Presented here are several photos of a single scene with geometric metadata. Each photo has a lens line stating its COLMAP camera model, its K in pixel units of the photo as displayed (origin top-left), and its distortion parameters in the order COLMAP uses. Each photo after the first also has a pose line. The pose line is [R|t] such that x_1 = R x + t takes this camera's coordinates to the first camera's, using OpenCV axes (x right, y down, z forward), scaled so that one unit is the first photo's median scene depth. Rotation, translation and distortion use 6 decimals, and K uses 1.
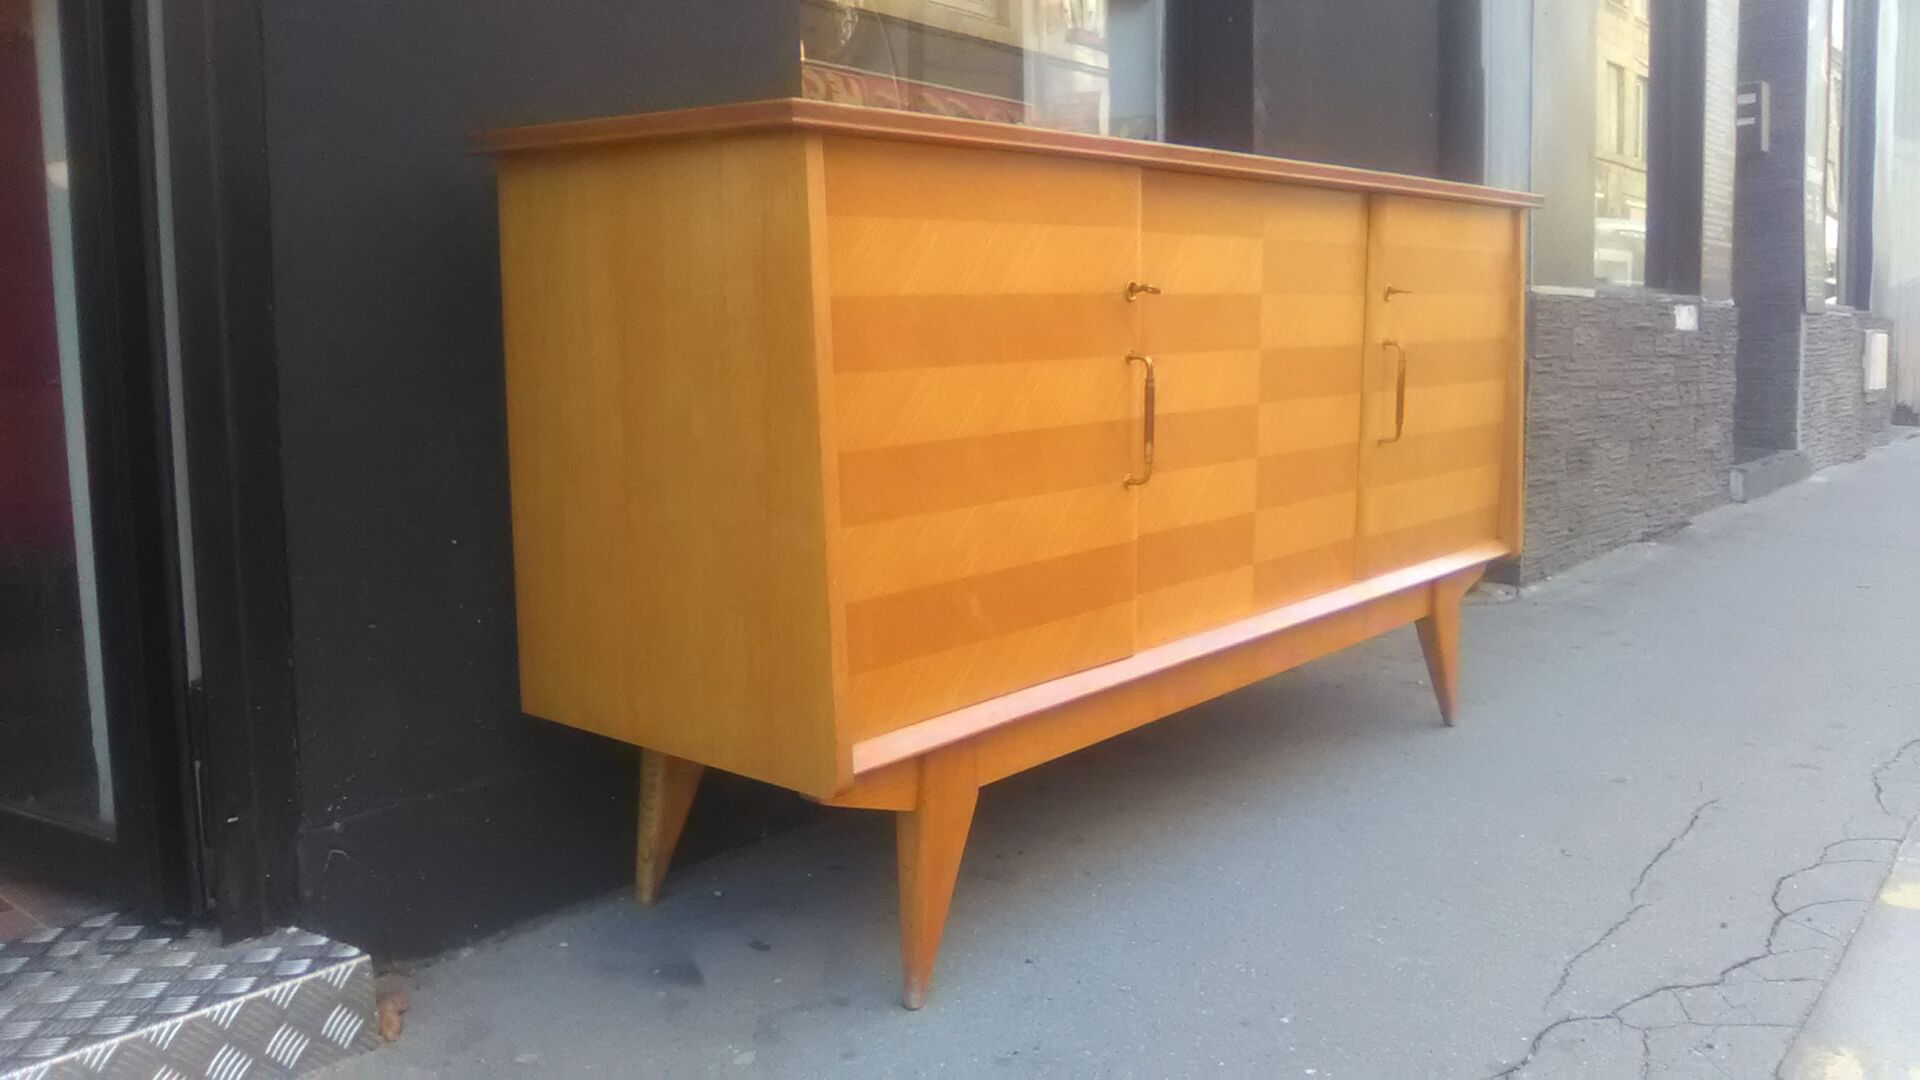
lens RADIAL K [[1598.5, 0, 973.4], [0, 1598.5, 524.3], [0, 0, 1]] dist [-0.054857, 0.002536]
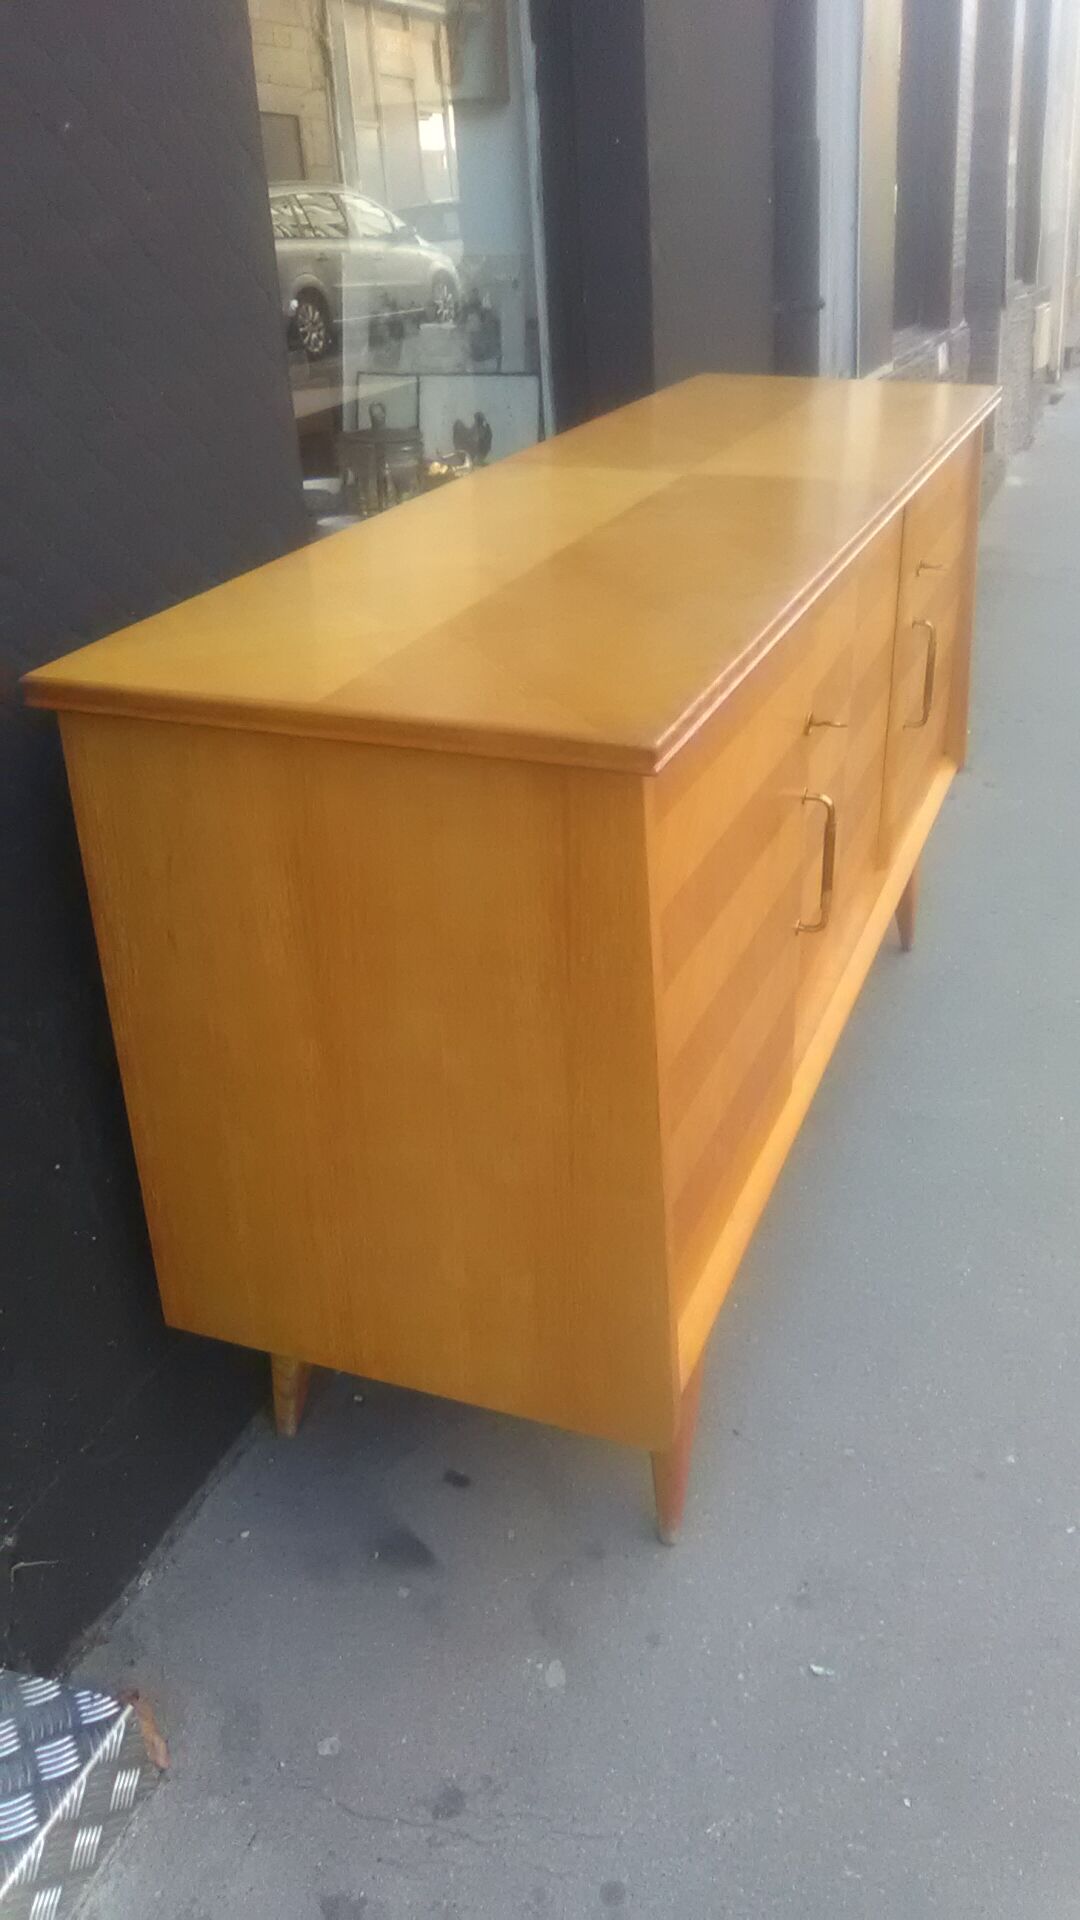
lens RADIAL K [[1598.5, 0, 542.0], [0, 1598.5, 972.9], [0, 0, 1]] dist [-0.054857, 0.002536]
pose [[0.949557, -0.164261, 0.267132, -0.284450], [0.069779, 0.941157, 0.330686, -0.312182], [-0.305732, -0.295366, 0.905145, 0.235869]]
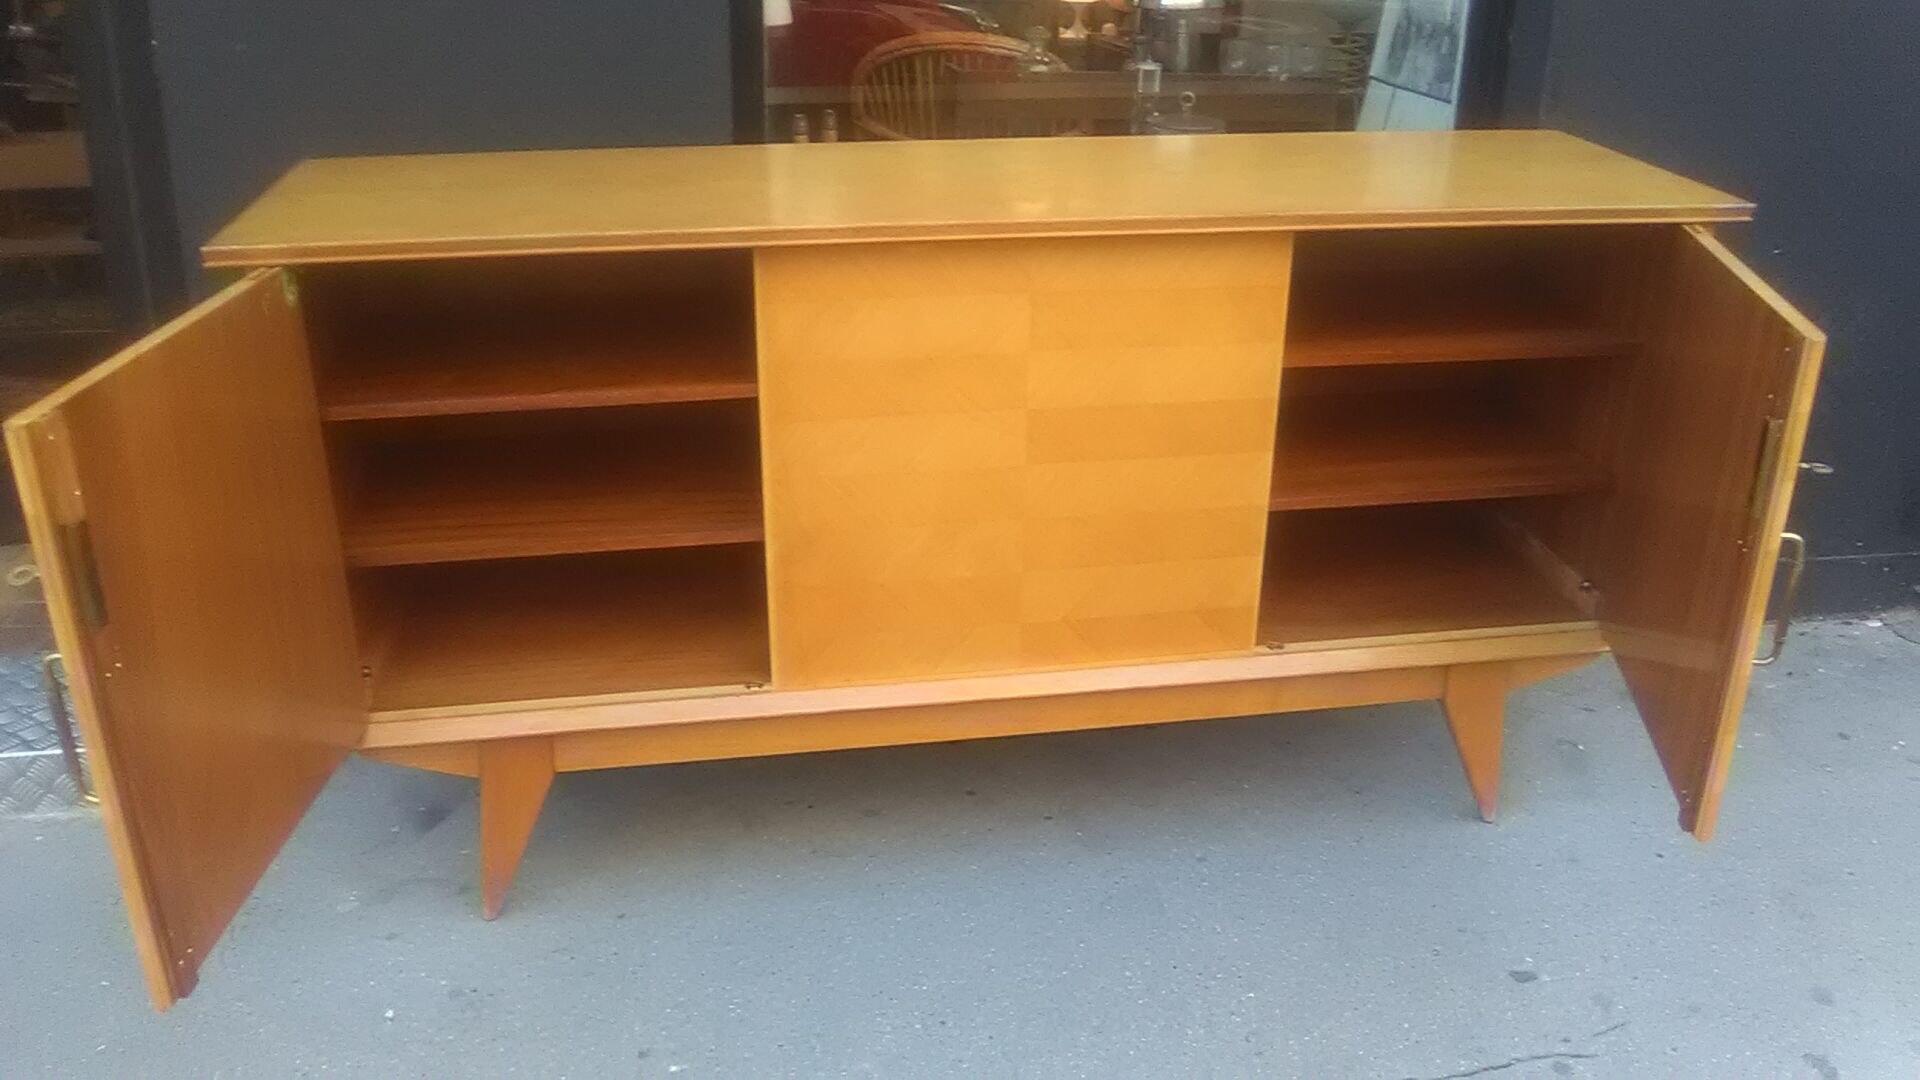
lens RADIAL K [[1598.5, 0, 988.6], [0, 1598.5, 525.4], [0, 0, 1]] dist [-0.054857, 0.002536]
pose [[0.760861, 0.267541, -0.591196, 0.834921], [-0.107046, 0.950319, 0.292292, -0.360908], [0.640025, -0.159109, 0.751700, 0.333681]]
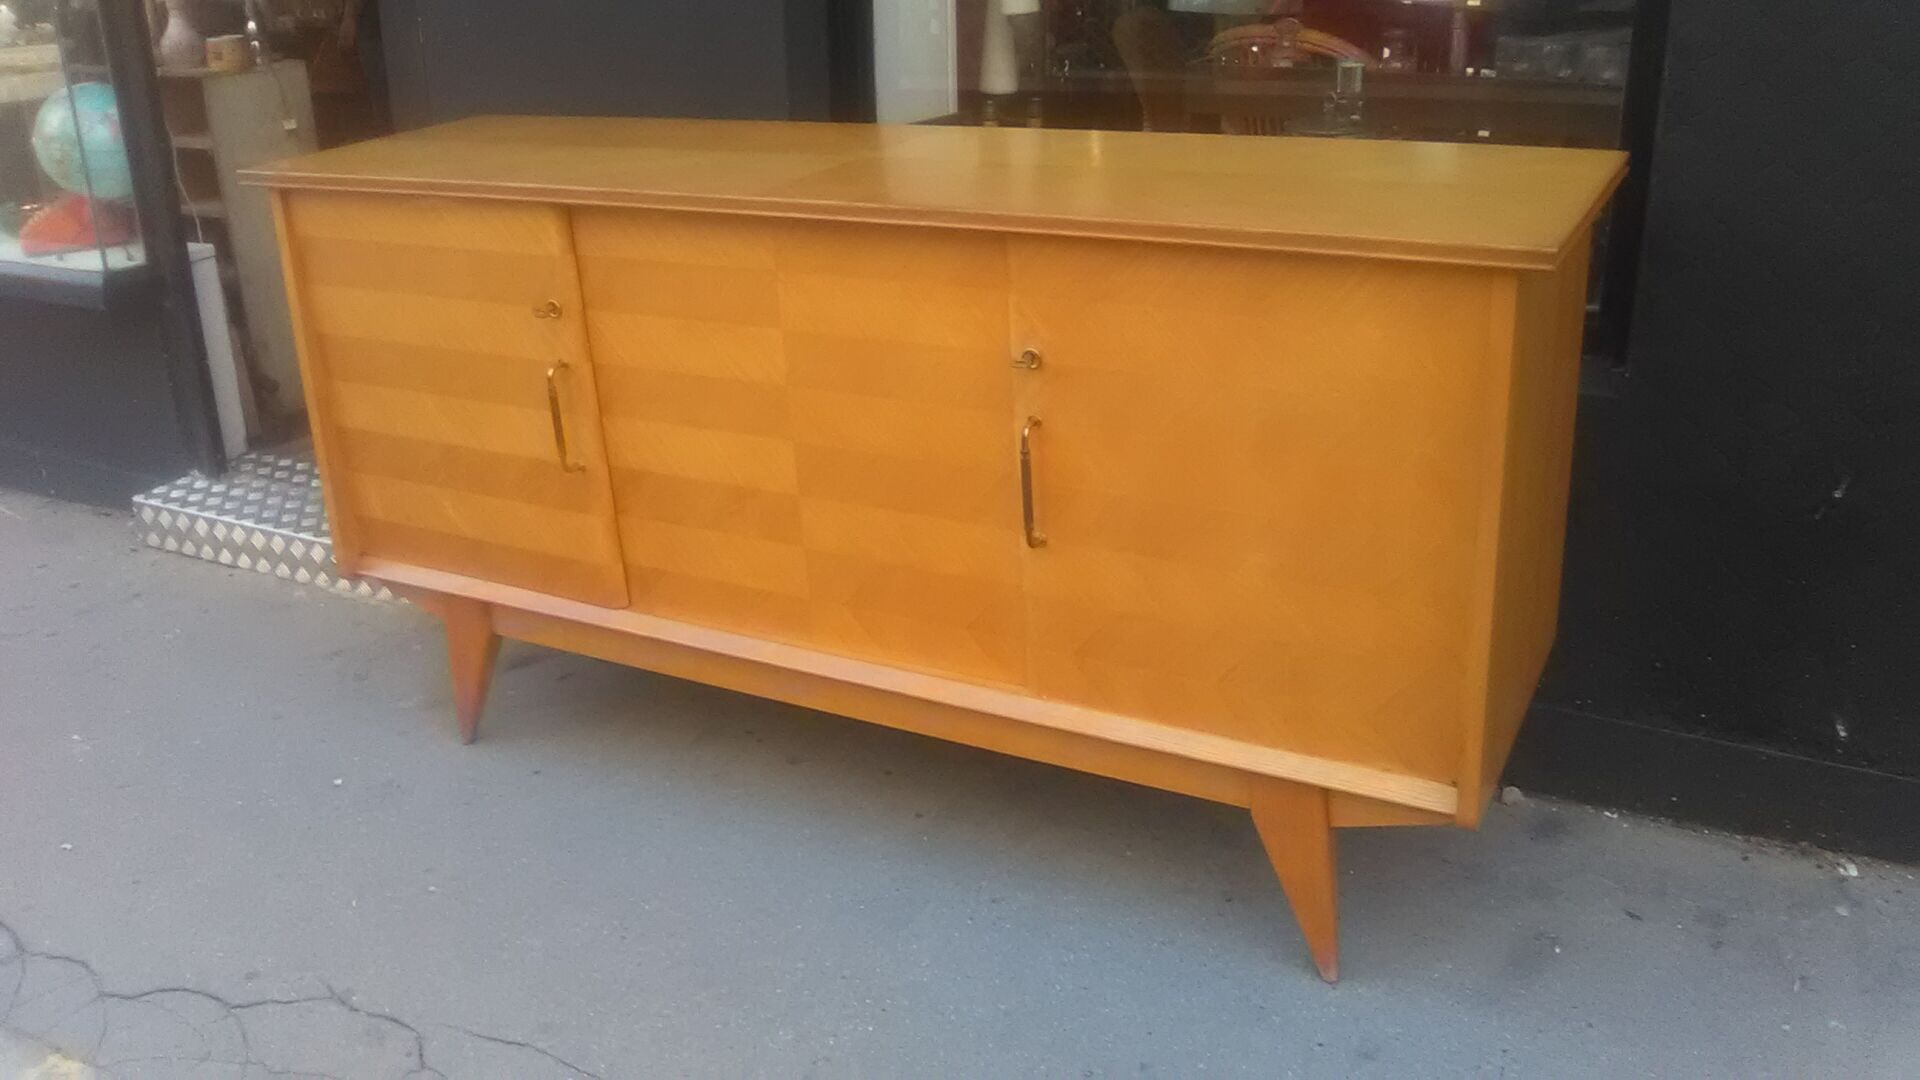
lens RADIAL K [[1598.5, 0, 991.8], [0, 1598.5, 536.3], [0, 0, 1]] dist [-0.054857, 0.002536]
pose [[0.197573, 0.375848, -0.905374, 1.246460], [-0.094966, 0.926574, 0.363925, -0.438871], [0.975677, 0.014077, 0.218759, 1.057387]]
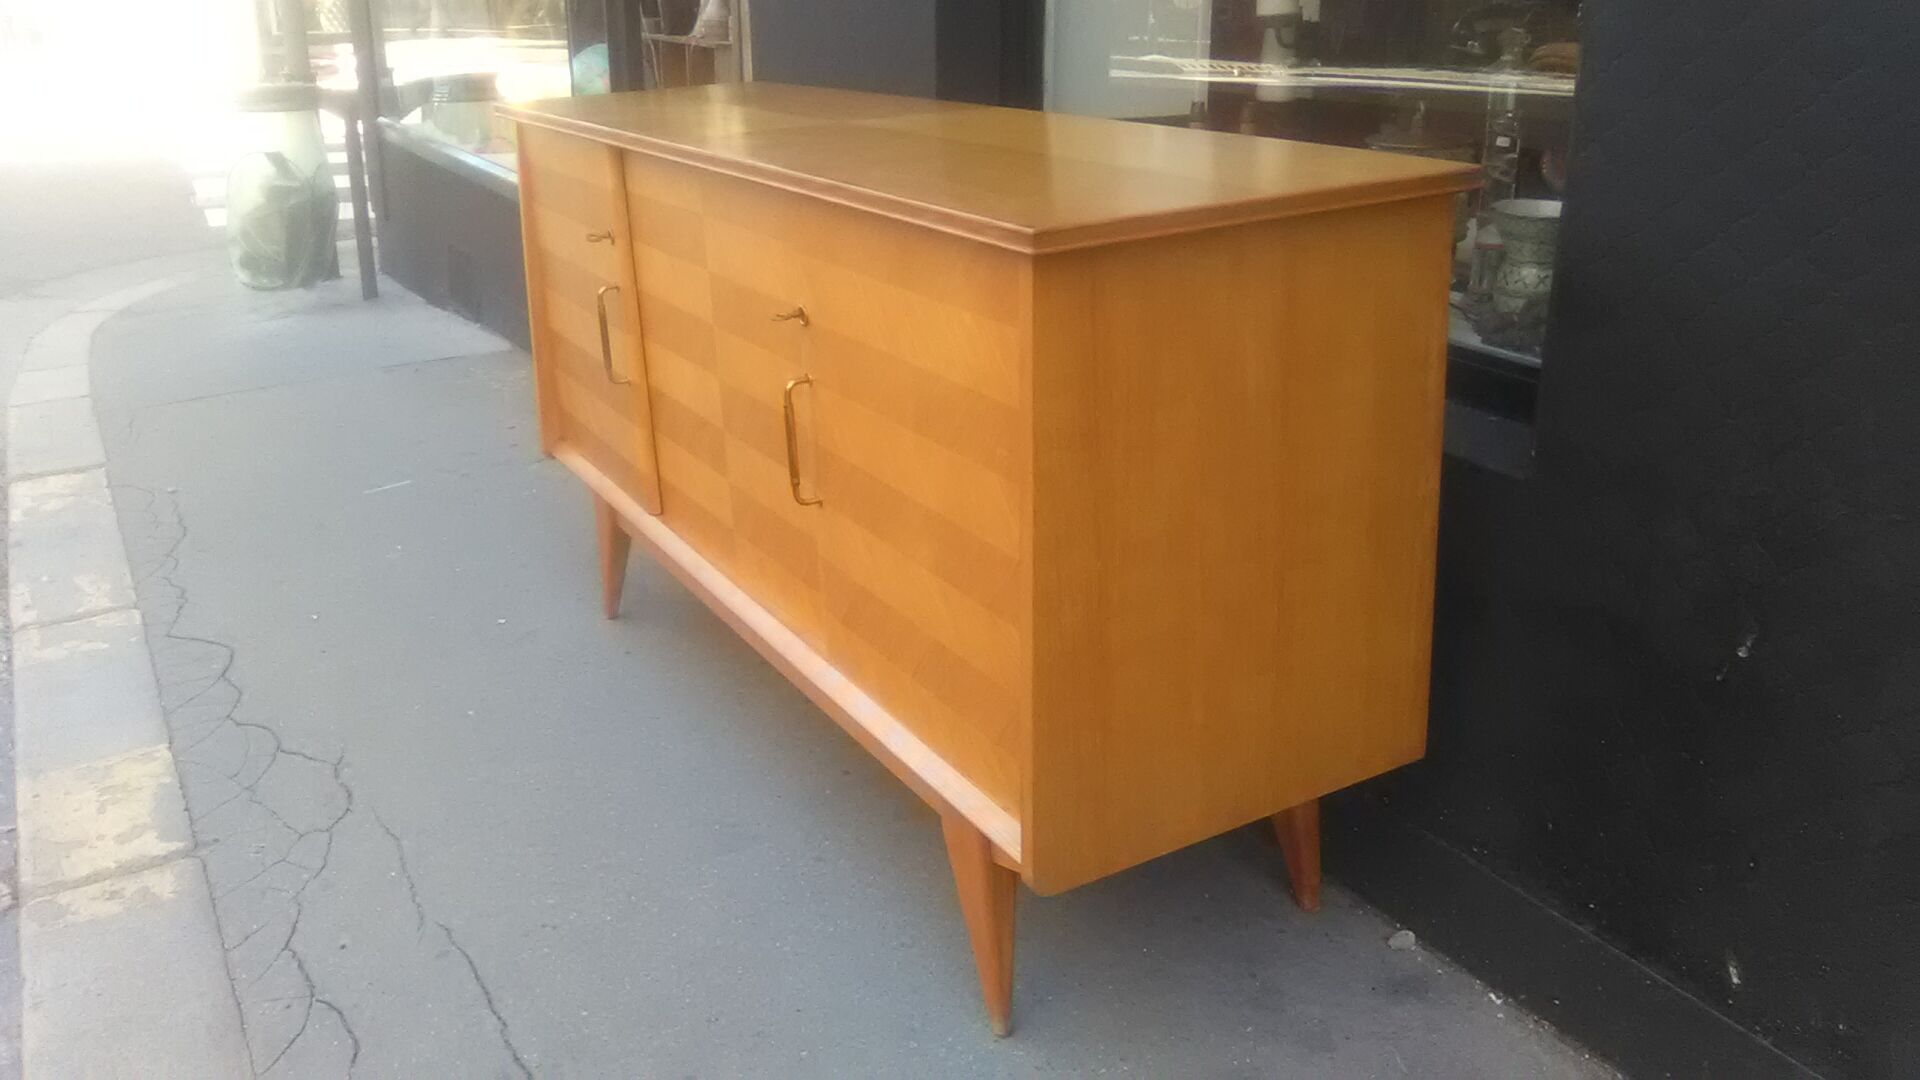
lens RADIAL K [[1581.8, 0, 967.7], [0, 1581.8, 568.3], [0, 0, 1]] dist [-0.044080, -0.008856]
pose [[-0.353256, 0.351552, -0.866961, 1.188357], [-0.102594, 0.906562, 0.409413, -0.452056], [0.929884, 0.233572, -0.284182, 1.694266]]
